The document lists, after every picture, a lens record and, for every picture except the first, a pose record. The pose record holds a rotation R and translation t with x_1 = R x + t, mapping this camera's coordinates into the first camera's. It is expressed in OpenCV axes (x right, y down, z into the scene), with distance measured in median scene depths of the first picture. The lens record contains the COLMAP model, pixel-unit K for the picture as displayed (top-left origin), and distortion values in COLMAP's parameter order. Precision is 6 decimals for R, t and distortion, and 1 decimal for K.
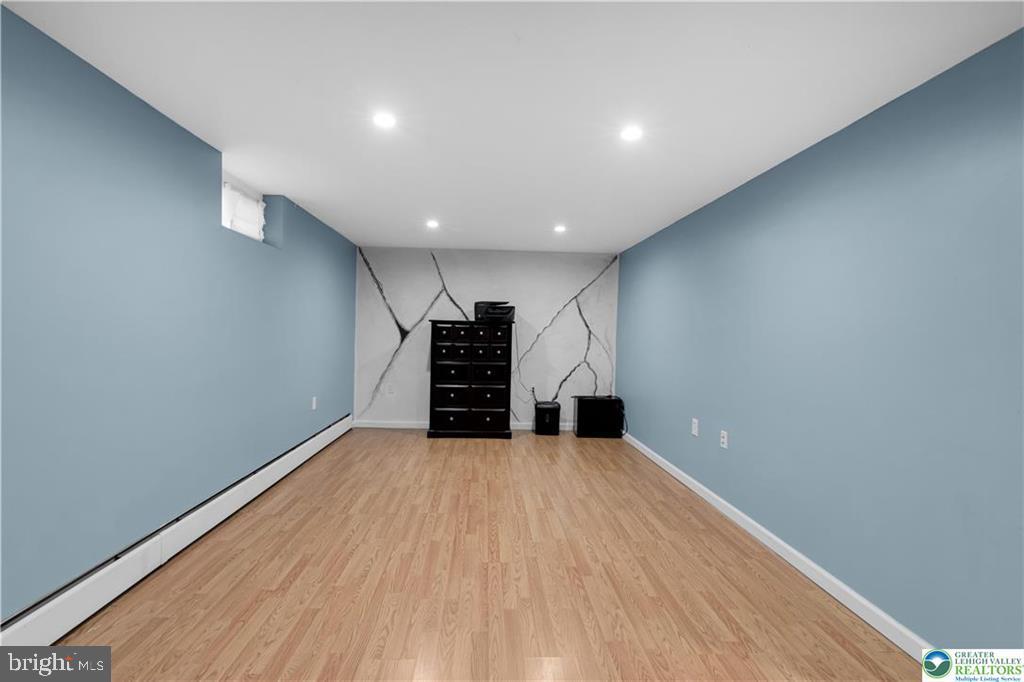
lens RADIAL K [[437.2, 0, 498.8], [0, 437.2, 338.4], [0, 0, 1]] dist [0.000004, -0.000658]
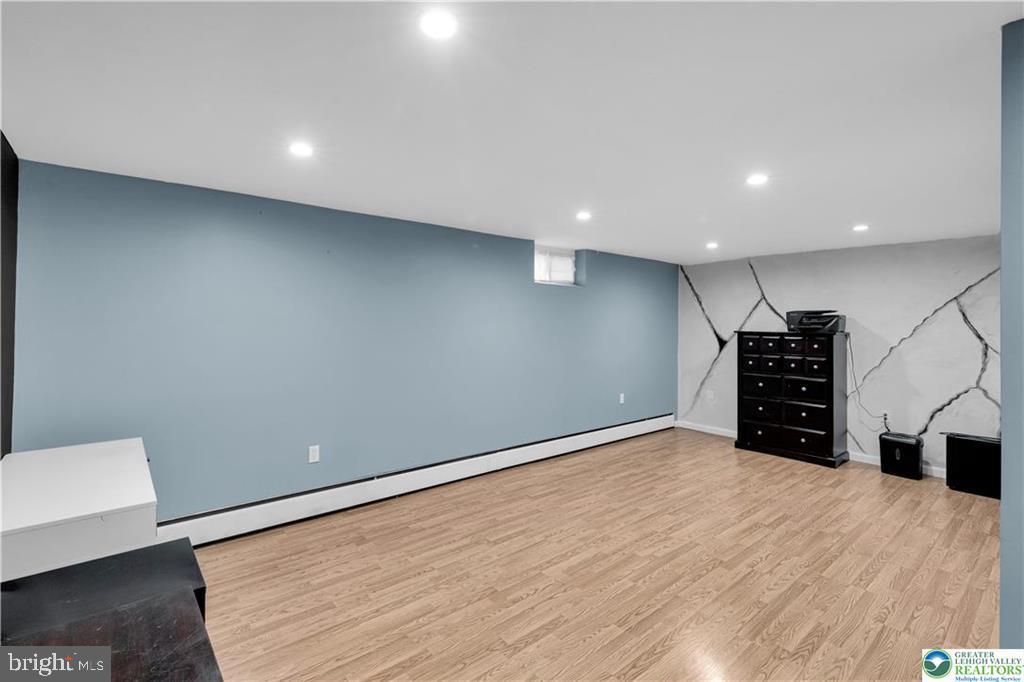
lens RADIAL K [[465.2, 0, 488.4], [0, 465.2, 313.8], [0, 0, 1]] dist [0.000663, -0.000391]
pose [[0.594352, -0.030475, -0.803627, 0.452453], [-0.008137, 0.999003, -0.043902, -0.036738], [0.804164, 0.032632, 0.593511, -0.134635]]
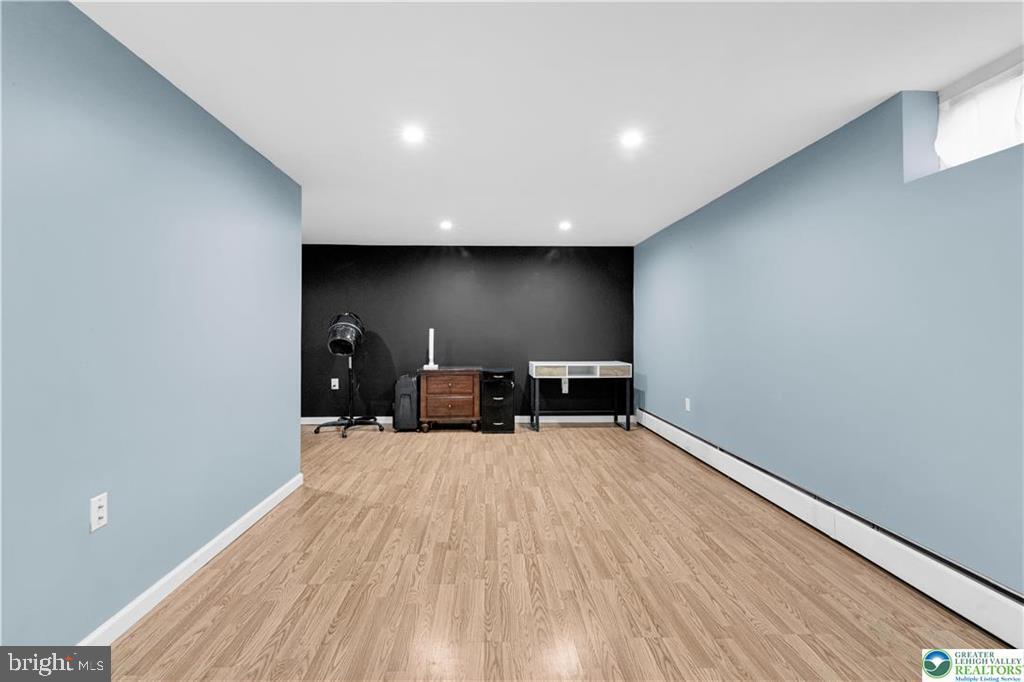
lens RADIAL K [[437.2, 0, 498.8], [0, 437.2, 338.4], [0, 0, 1]] dist [0.000004, -0.000658]
pose [[-0.999689, -0.024804, 0.002761, 0.038717], [-0.024696, 0.999115, 0.034039, 0.000761], [-0.003603, 0.033960, -0.999417, 1.111992]]
